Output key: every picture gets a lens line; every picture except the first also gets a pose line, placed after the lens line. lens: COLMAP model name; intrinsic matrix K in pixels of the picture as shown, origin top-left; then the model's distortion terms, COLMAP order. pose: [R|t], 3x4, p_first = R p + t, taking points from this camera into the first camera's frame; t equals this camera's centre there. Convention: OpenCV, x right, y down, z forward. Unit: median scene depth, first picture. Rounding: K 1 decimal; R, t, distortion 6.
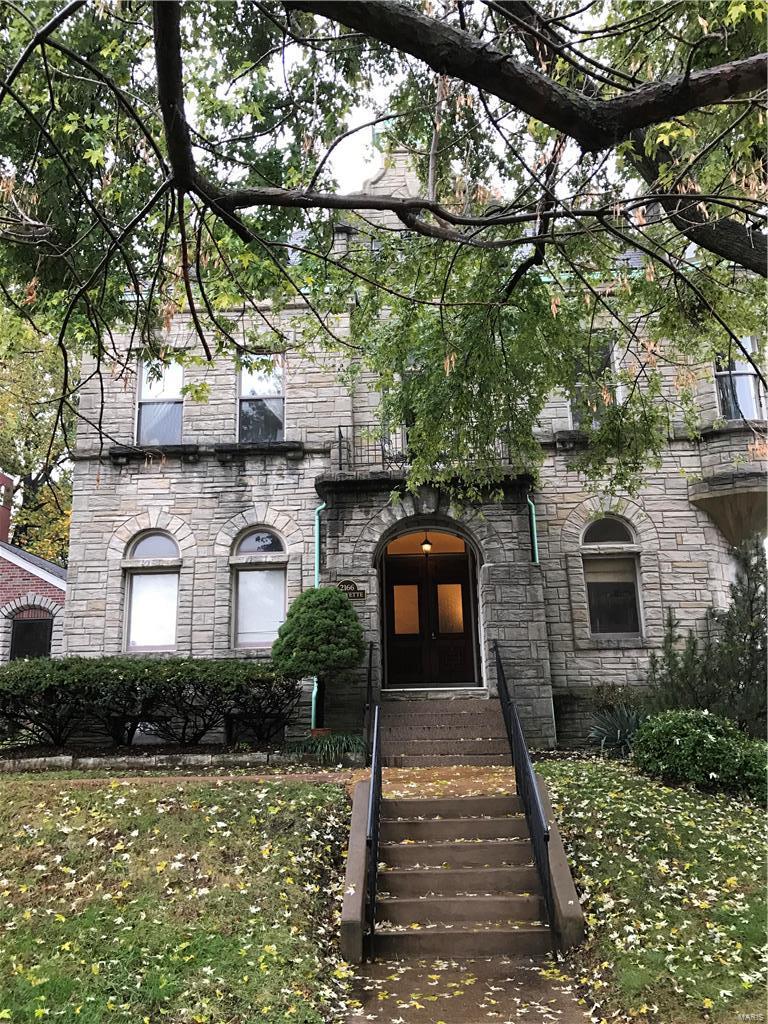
lens RADIAL K [[851.1, 0, 383.2], [0, 851.1, 509.5], [0, 0, 1]] dist [0.004259, 0.024844]
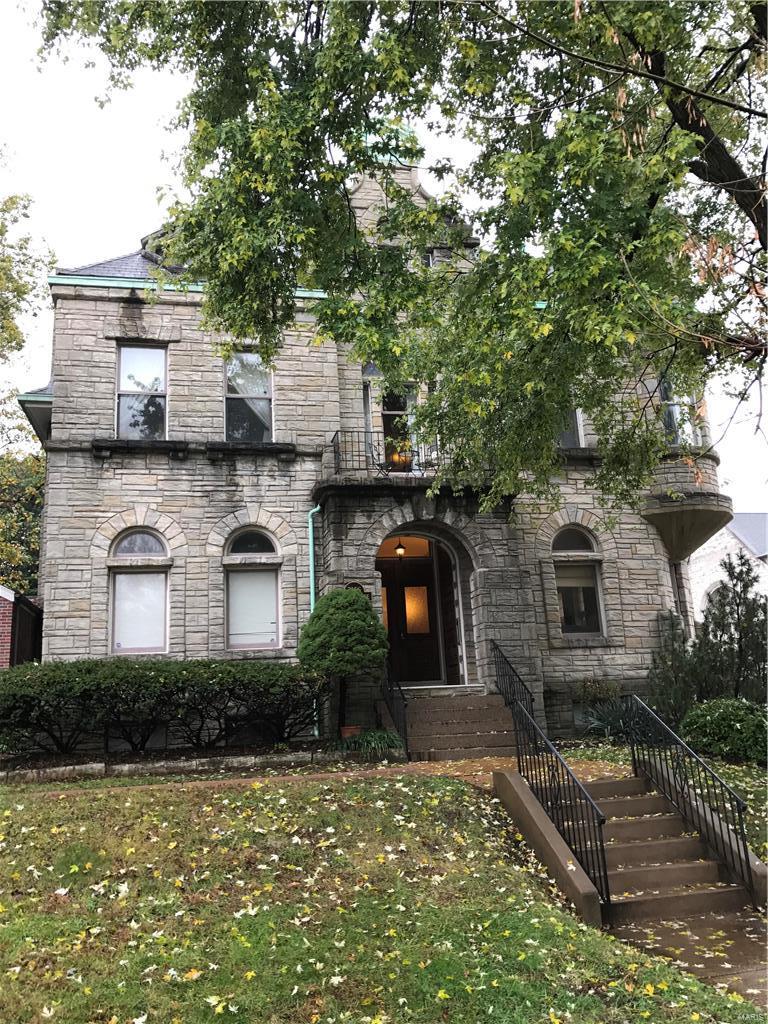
lens RADIAL K [[851.1, 0, 385.3], [0, 851.1, 511.4], [0, 0, 1]] dist [0.004259, 0.024844]
pose [[0.968038, 0.032734, 0.248657, -0.248990], [-0.032928, 0.999452, -0.003381, -0.000084], [-0.248631, -0.004915, 0.968586, -0.002300]]
